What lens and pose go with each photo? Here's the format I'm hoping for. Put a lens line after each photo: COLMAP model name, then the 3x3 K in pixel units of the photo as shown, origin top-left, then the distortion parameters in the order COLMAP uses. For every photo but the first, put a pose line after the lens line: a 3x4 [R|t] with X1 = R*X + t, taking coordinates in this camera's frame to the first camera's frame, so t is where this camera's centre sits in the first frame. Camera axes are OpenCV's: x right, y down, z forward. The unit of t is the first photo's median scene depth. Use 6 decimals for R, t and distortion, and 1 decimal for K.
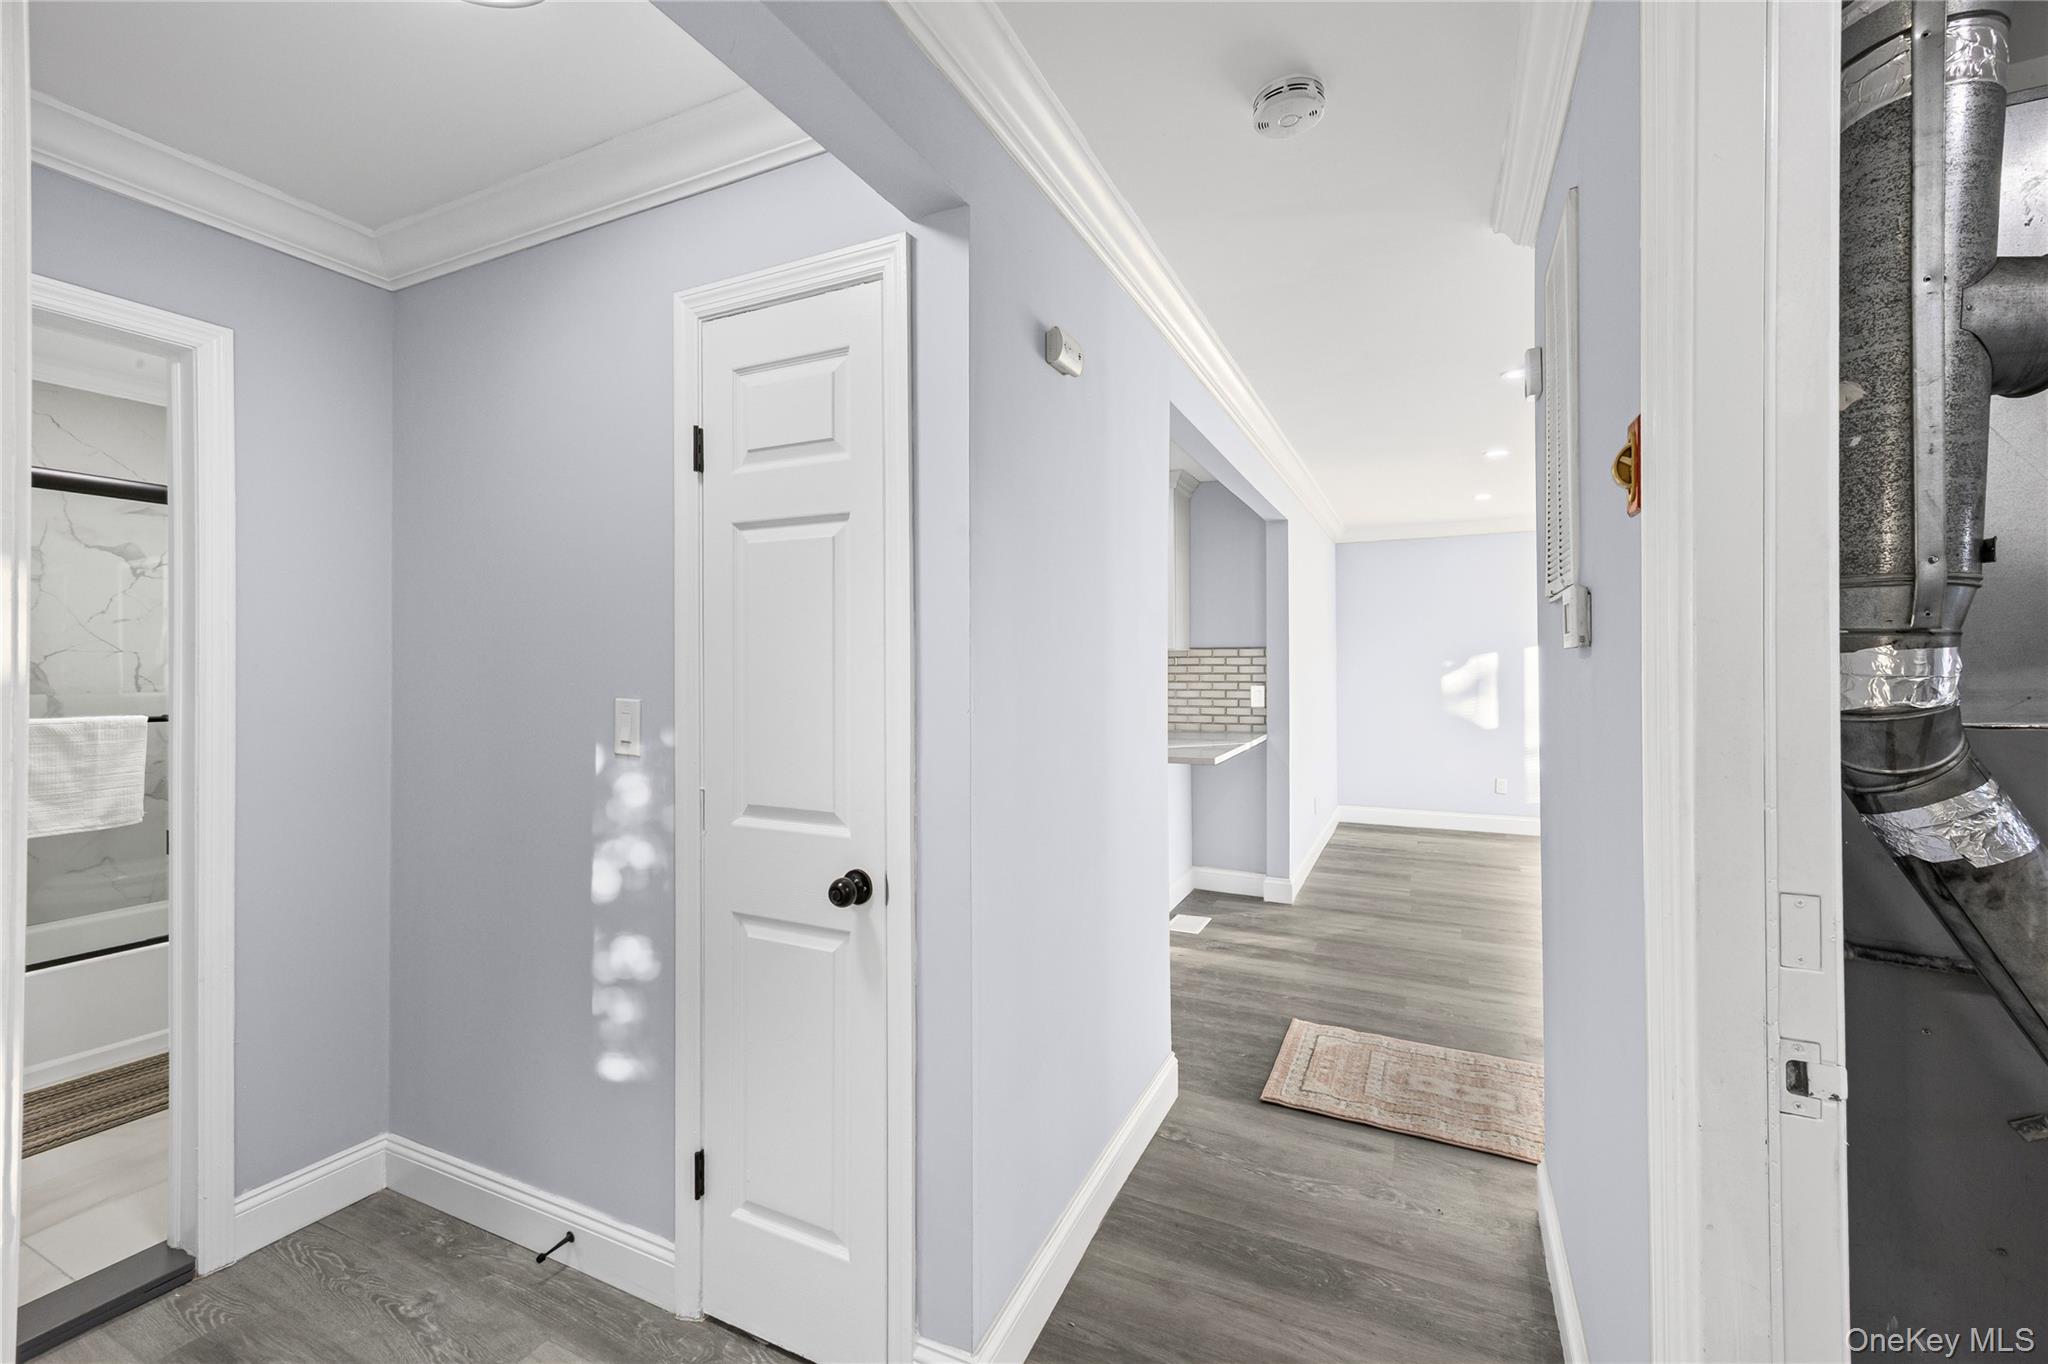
lens RADIAL K [[783.3, 0, 1024.0], [0, 783.3, 682.0], [0, 0, 1]] dist [-0.001031, -0.000130]
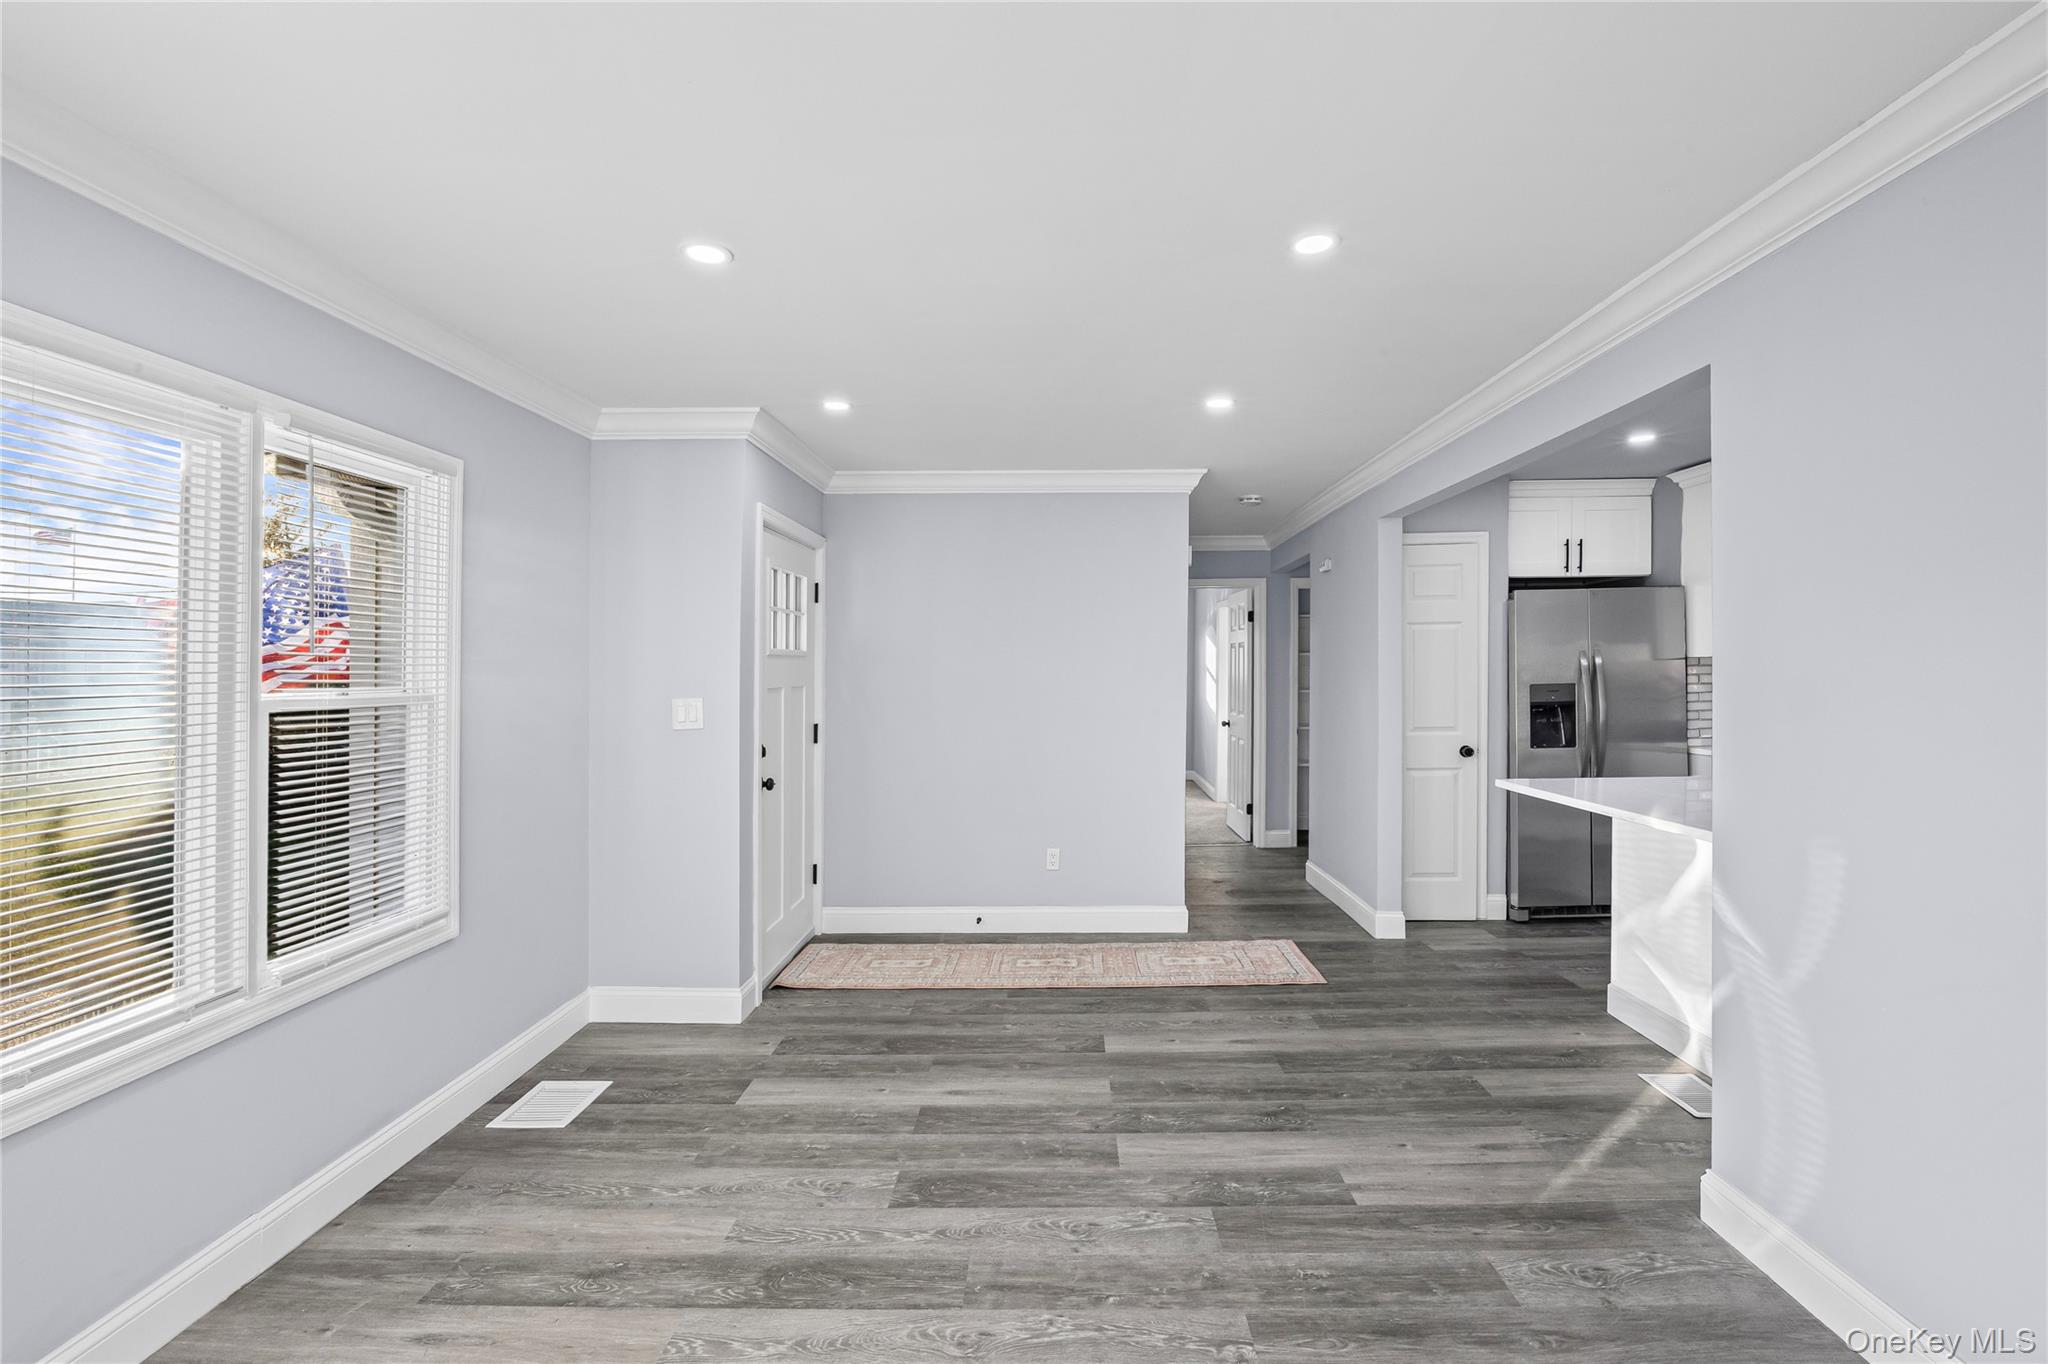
lens RADIAL K [[869.5, 0, 1049.8], [0, 869.5, 673.4], [0, 0, 1]] dist [-0.007883, 0.000798]
pose [[-0.892720, 0.017791, -0.450261, 0.703732], [0.017799, 0.999833, 0.004215, -0.026600], [0.450261, -0.004251, -0.892887, 1.007469]]
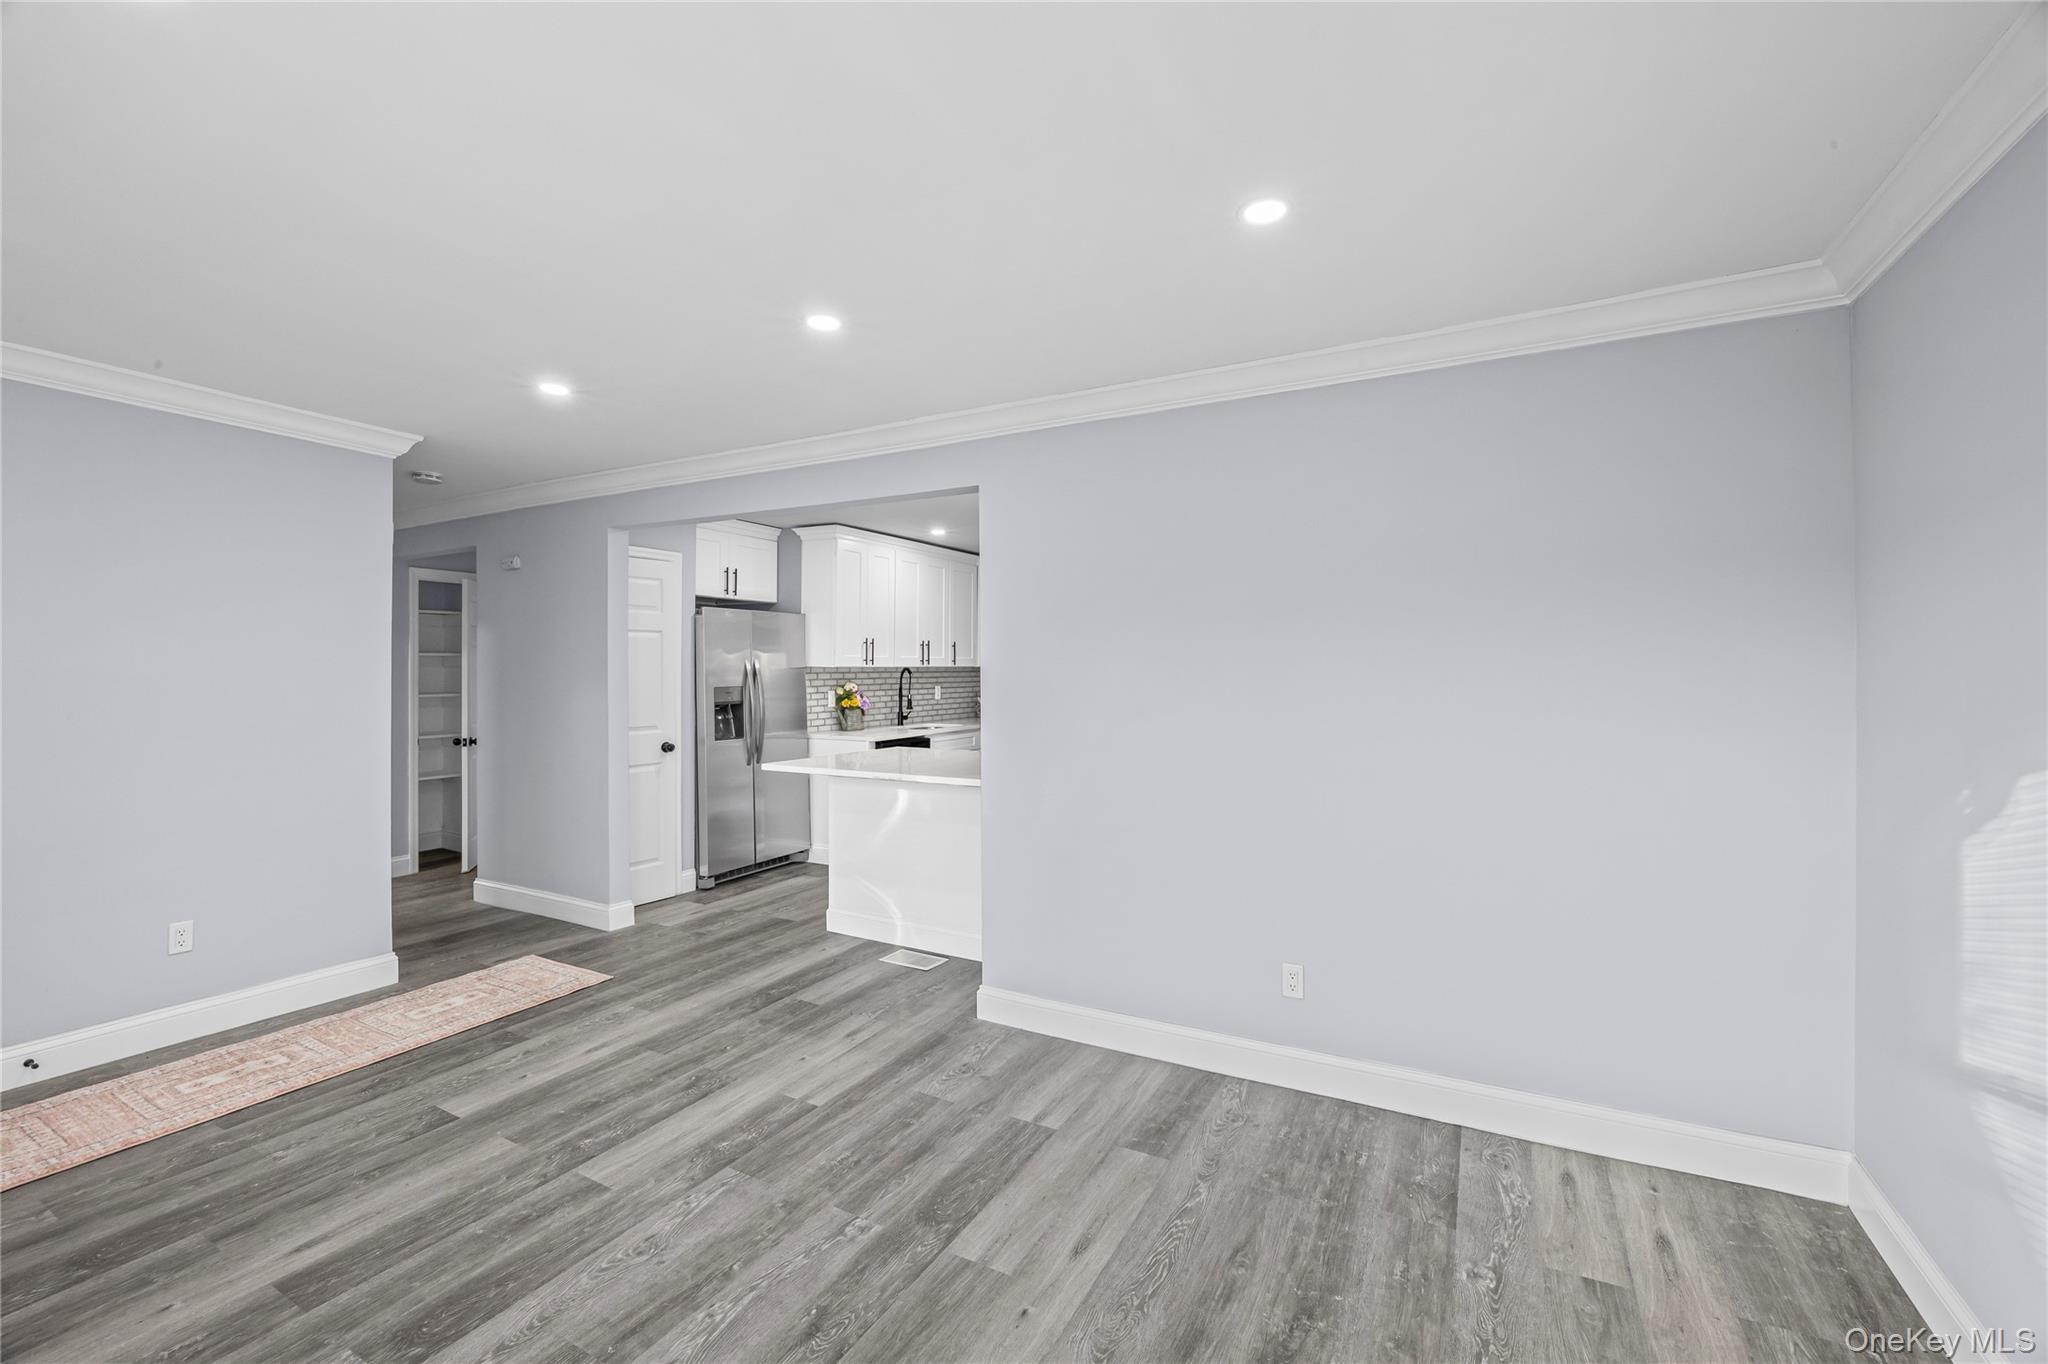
lens RADIAL K [[842.5, 0, 1024.0], [0, 842.5, 682.0], [0, 0, 1]] dist [-0.006339, 0.000030]
pose [[-0.022575, 0.015633, -0.999623, 0.874281], [-0.004961, 0.999864, 0.015749, -0.027224], [0.999733, 0.005315, -0.022494, 0.839597]]
